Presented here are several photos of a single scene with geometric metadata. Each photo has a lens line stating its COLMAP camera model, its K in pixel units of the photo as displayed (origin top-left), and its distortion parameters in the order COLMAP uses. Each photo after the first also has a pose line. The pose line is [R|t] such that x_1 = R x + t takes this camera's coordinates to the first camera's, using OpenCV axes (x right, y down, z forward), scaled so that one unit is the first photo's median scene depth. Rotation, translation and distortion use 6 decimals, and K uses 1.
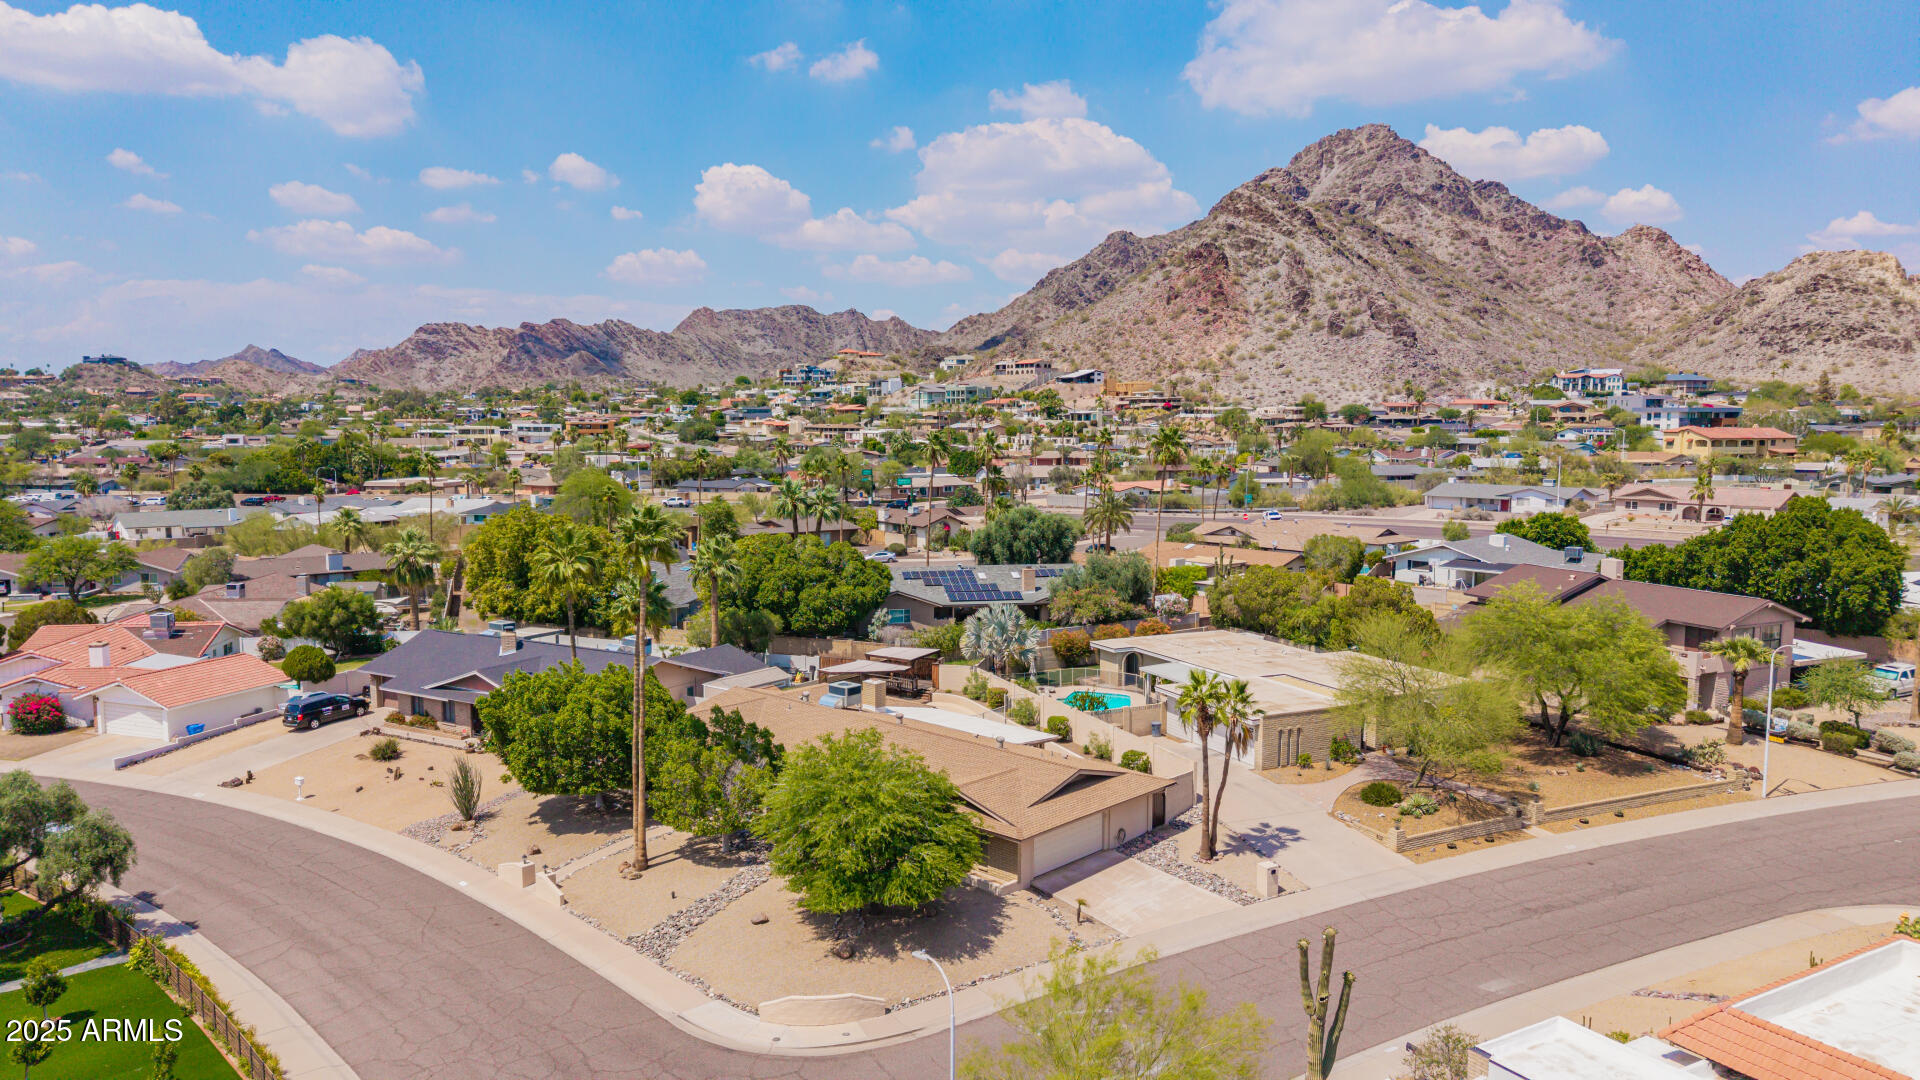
lens RADIAL K [[1279.8, 0, 959.2], [0, 1279.8, 556.2], [0, 0, 1]] dist [0.030974, -0.033258]
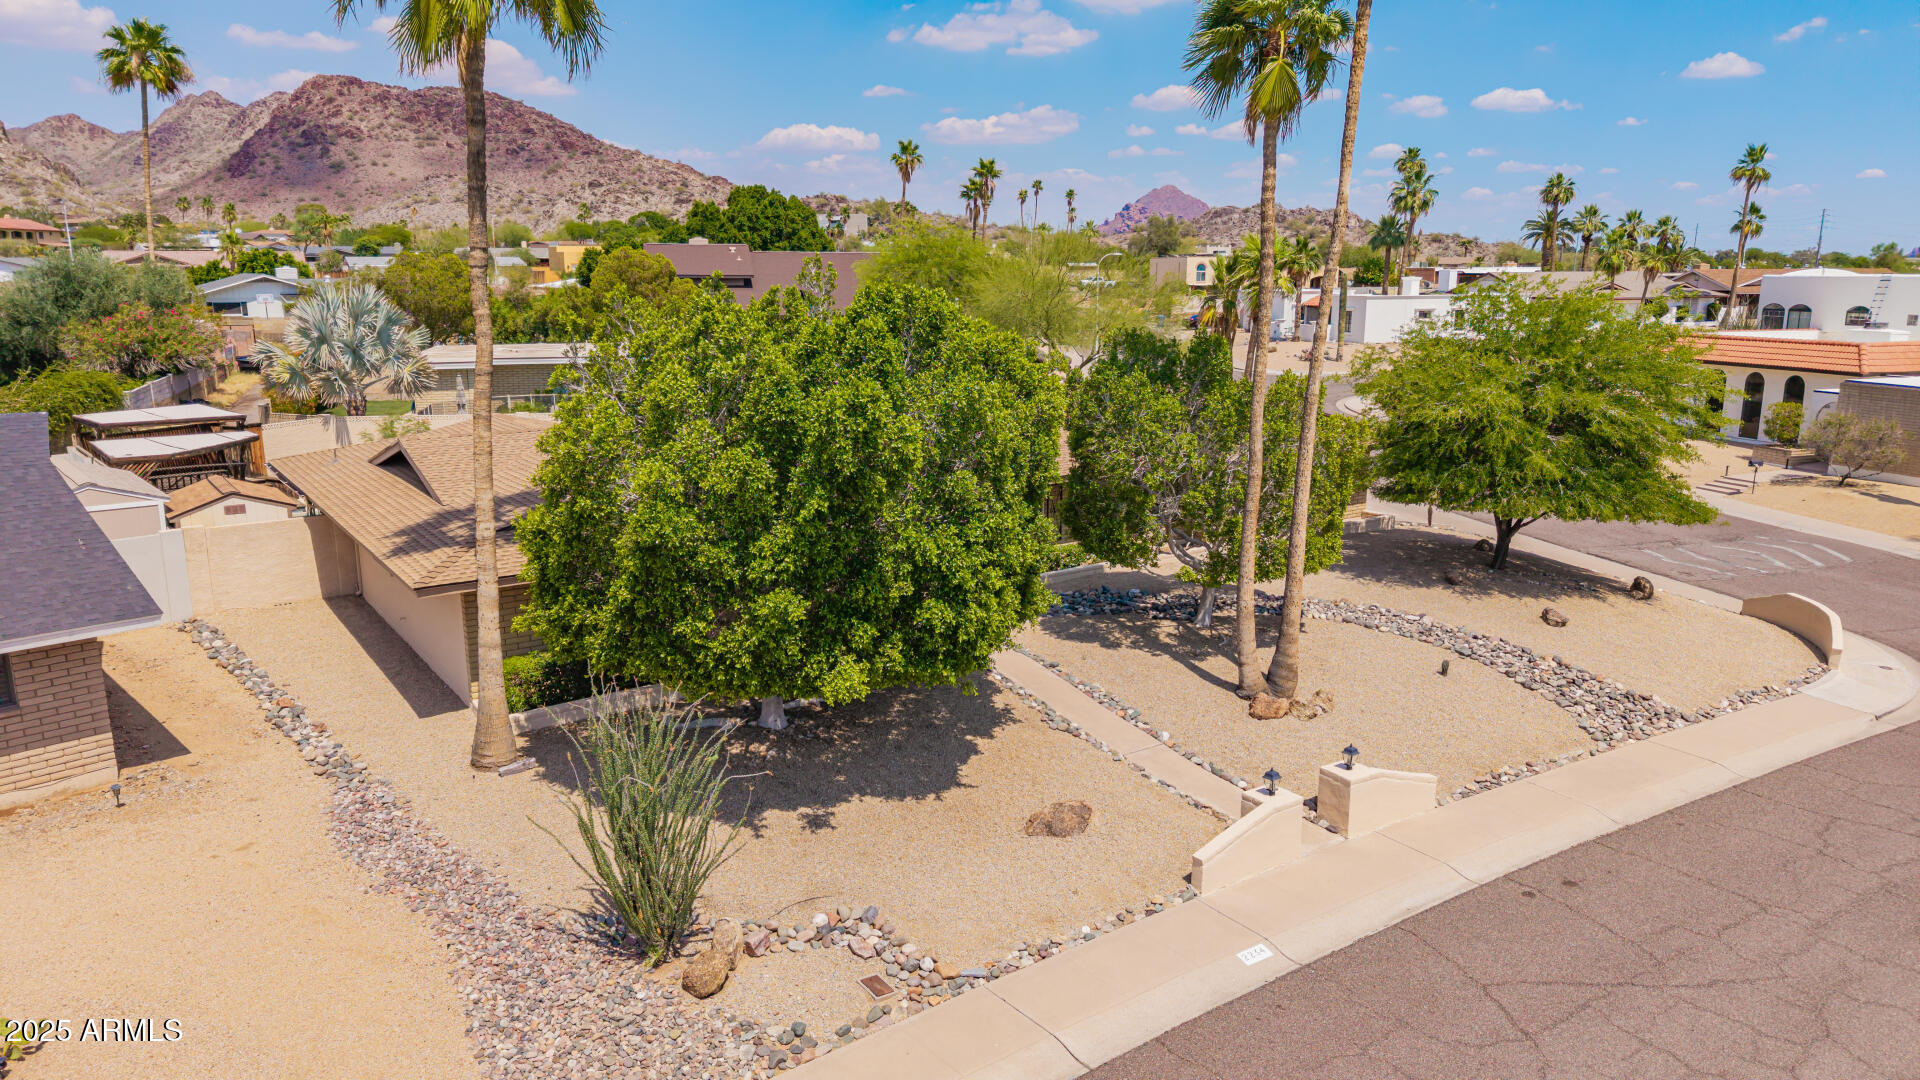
lens RADIAL K [[1279.8, 0, 962.4], [0, 1279.8, 542.0], [0, 0, 1]] dist [0.030974, -0.033258]
pose [[0.208625, -0.207551, 0.955719, -0.056953], [0.108909, 0.976074, 0.188198, 0.008977], [-0.971913, 0.064824, 0.226238, 0.086316]]
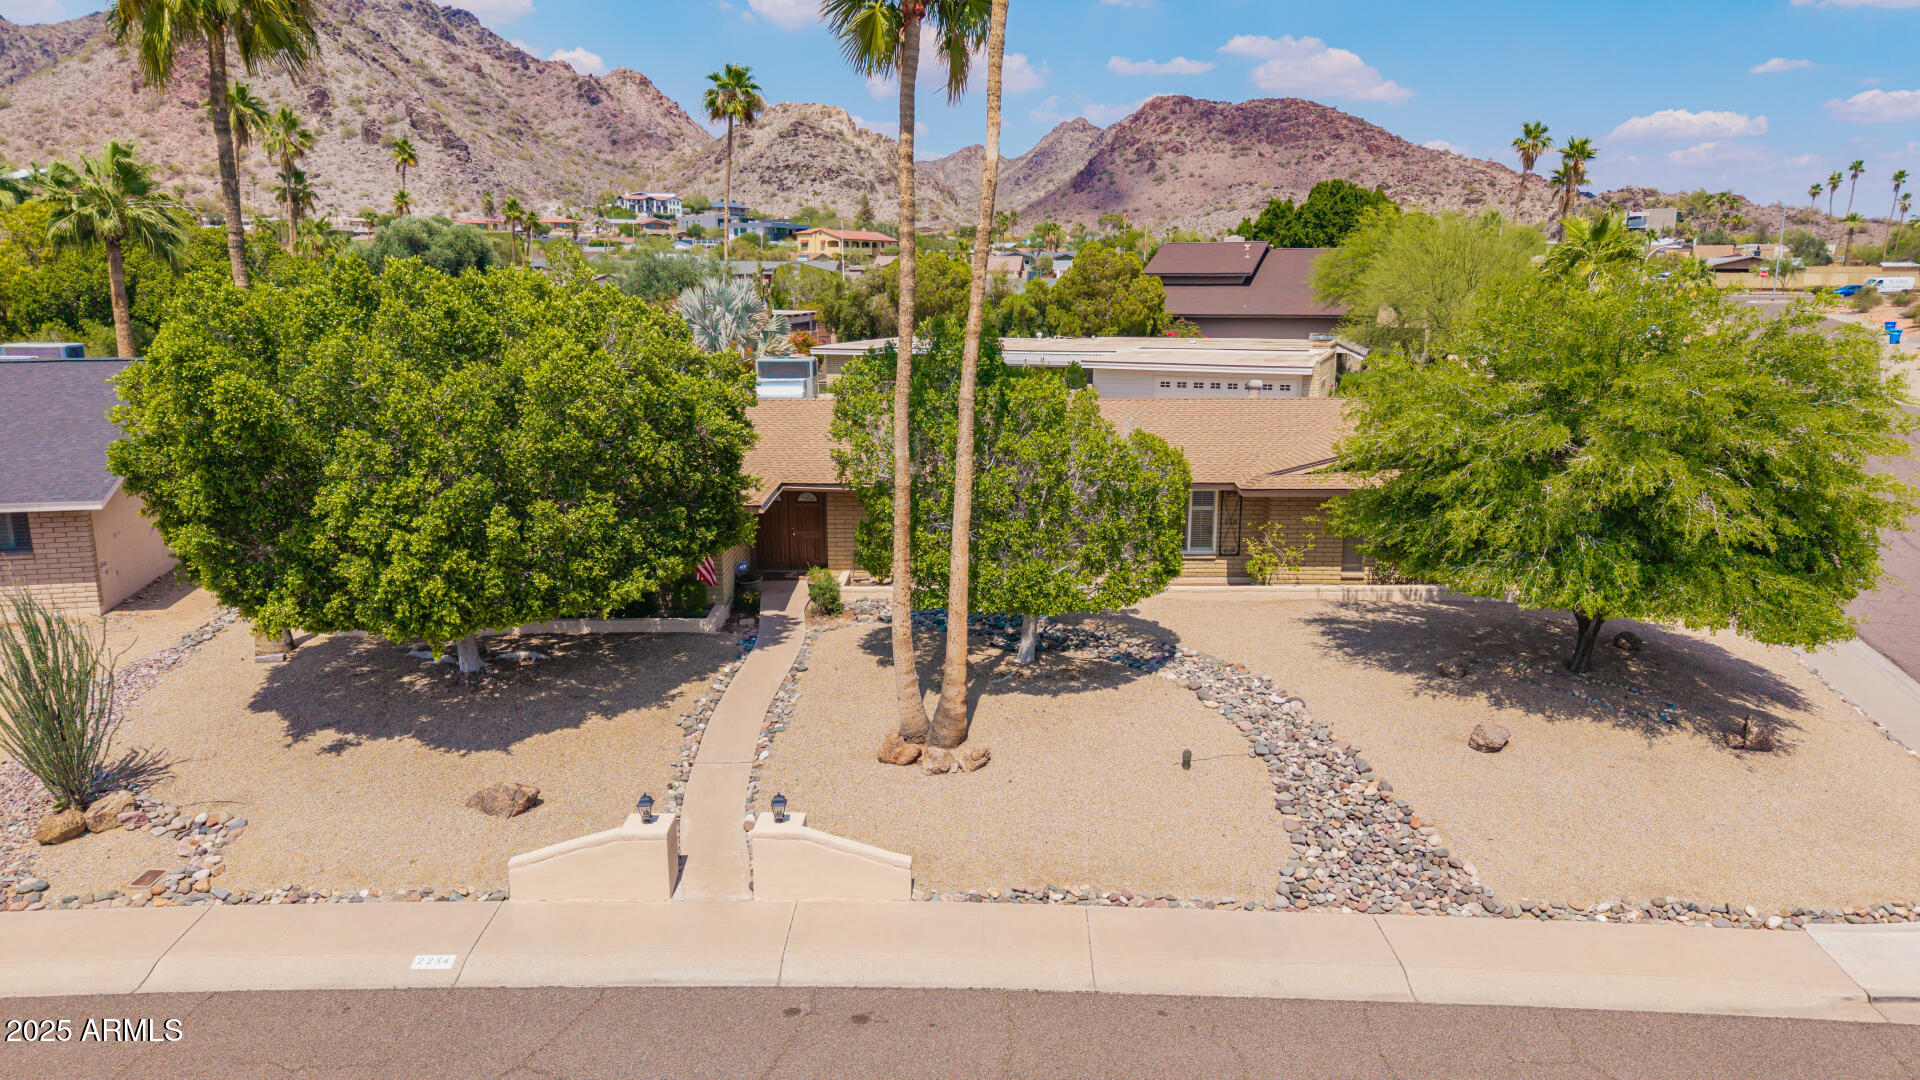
lens RADIAL K [[1279.8, 0, 964.6], [0, 1279.8, 546.9], [0, 0, 1]] dist [0.030974, -0.033258]
pose [[0.724725, -0.145997, 0.673393, -0.041342], [0.075658, 0.988246, 0.132835, 0.012108], [-0.684872, -0.045322, 0.727253, 0.063215]]
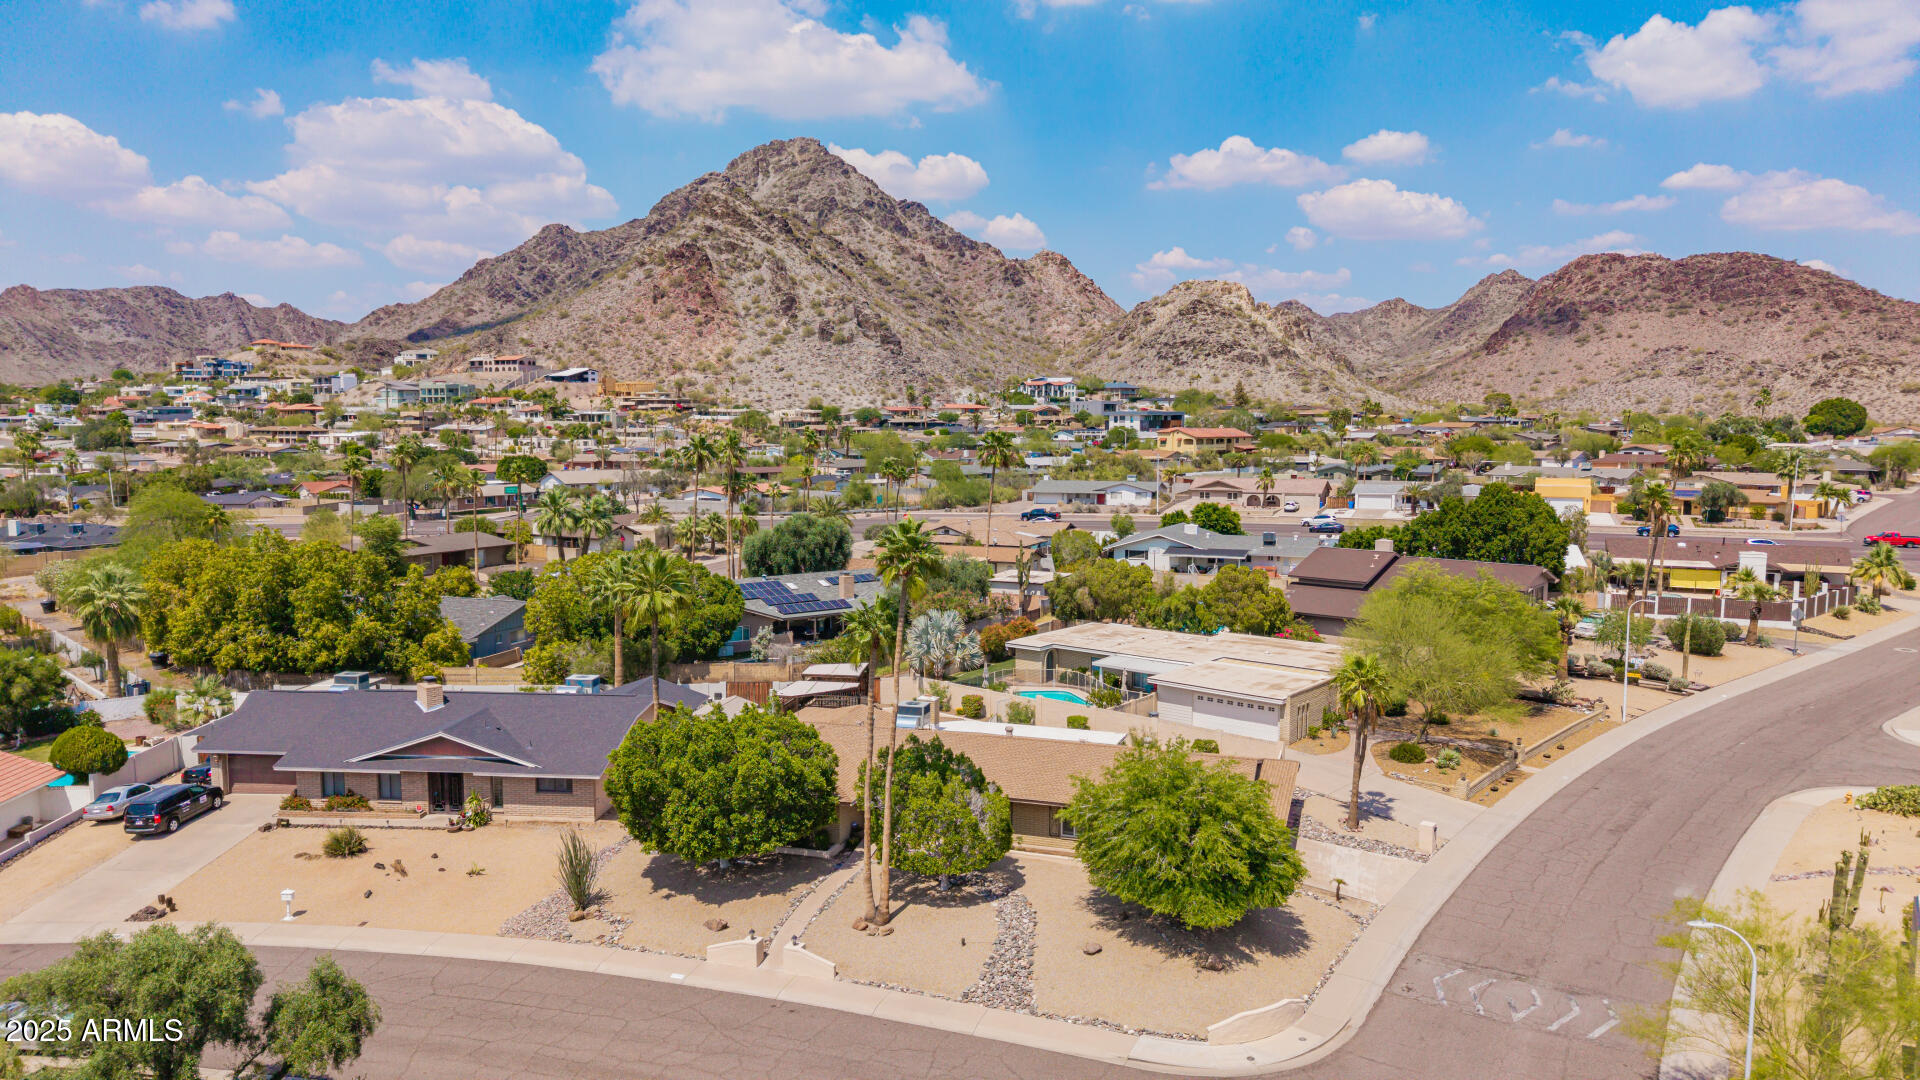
lens RADIAL K [[1279.8, 0, 962.8], [0, 1279.8, 554.0], [0, 0, 1]] dist [0.030974, -0.033258]
pose [[0.904532, -0.046283, 0.423886, -0.048813], [0.047444, 0.998843, 0.007820, -0.001792], [-0.423758, 0.013037, 0.905682, 0.013123]]
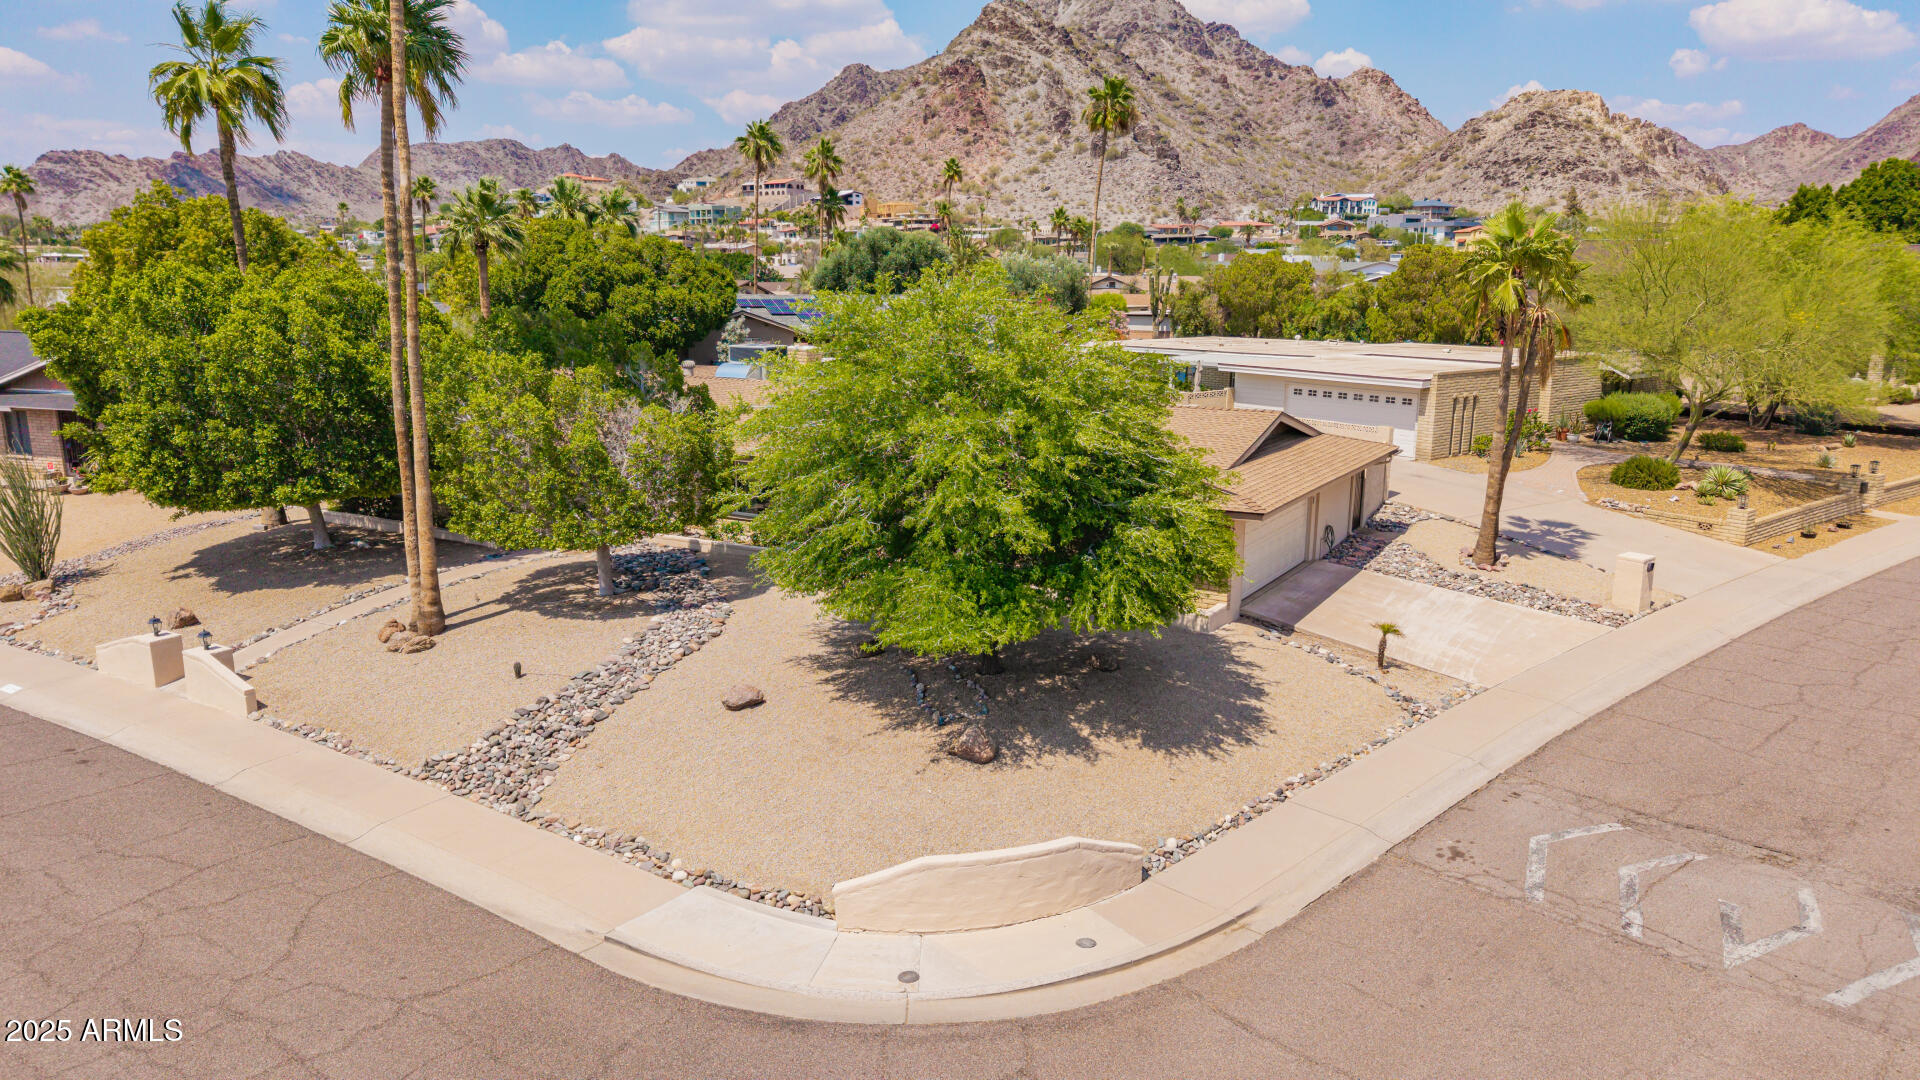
lens RADIAL K [[1279.8, 0, 962.9], [0, 1279.8, 555.2], [0, 0, 1]] dist [0.030974, -0.033258]
pose [[0.978636, -0.042448, 0.201173, -0.012883], [0.020332, 0.993640, 0.110753, 0.014354], [-0.204595, -0.104297, 0.973274, 0.043278]]
